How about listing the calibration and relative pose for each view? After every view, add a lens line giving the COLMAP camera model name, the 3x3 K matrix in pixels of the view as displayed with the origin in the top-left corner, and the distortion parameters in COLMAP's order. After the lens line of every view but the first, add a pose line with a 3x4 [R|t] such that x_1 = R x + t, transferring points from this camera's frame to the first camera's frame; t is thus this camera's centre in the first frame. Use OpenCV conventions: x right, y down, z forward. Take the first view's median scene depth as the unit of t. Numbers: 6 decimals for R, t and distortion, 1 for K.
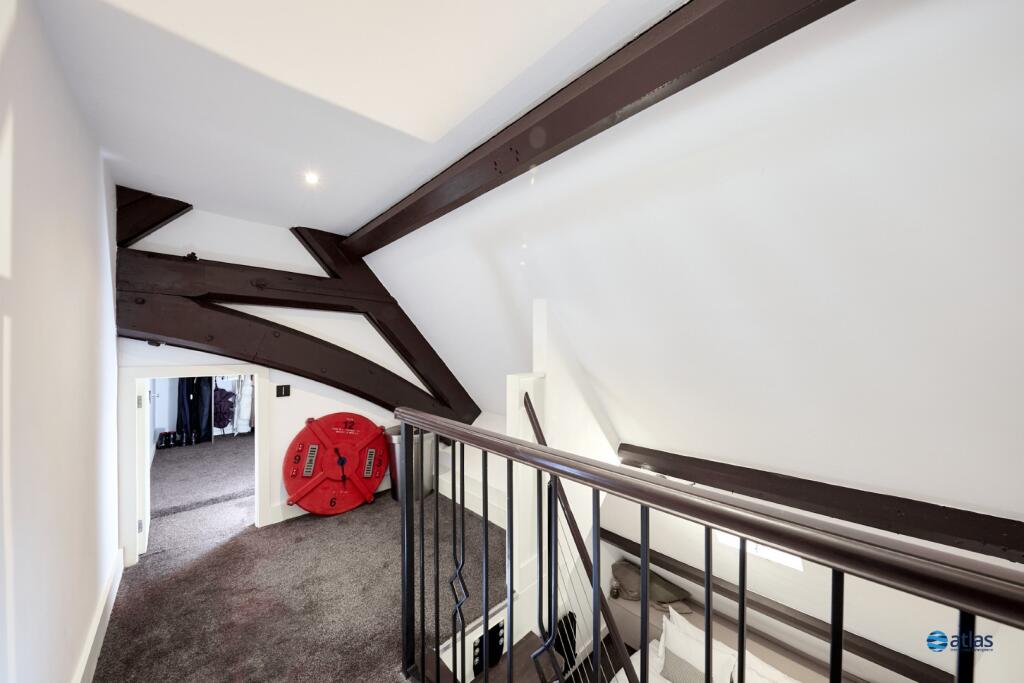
lens RADIAL K [[335.1, 0, 512.0], [0, 335.1, 341.5], [0, 0, 1]] dist [-0.001256, -0.000149]
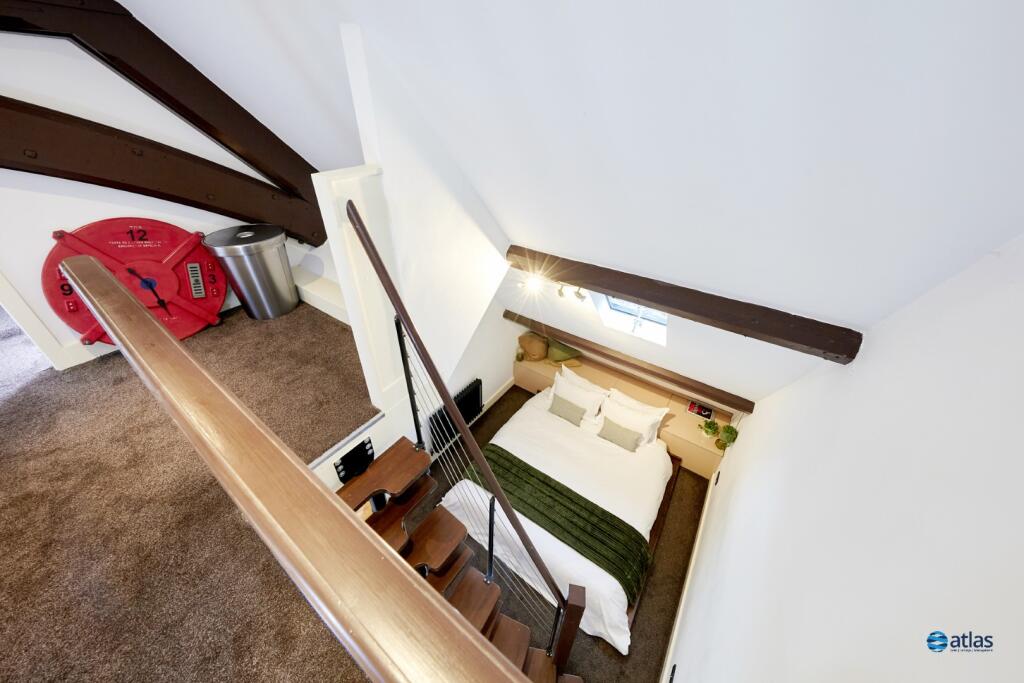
lens RADIAL K [[357.0, 0, 514.2], [0, 357.0, 316.1], [0, 0, 1]] dist [-0.003188, -0.000350]
pose [[0.981802, -0.083736, 0.170452, 0.169167], [-0.023760, 0.836328, 0.547714, -0.041397], [-0.188417, -0.541796, 0.819119, 0.167261]]
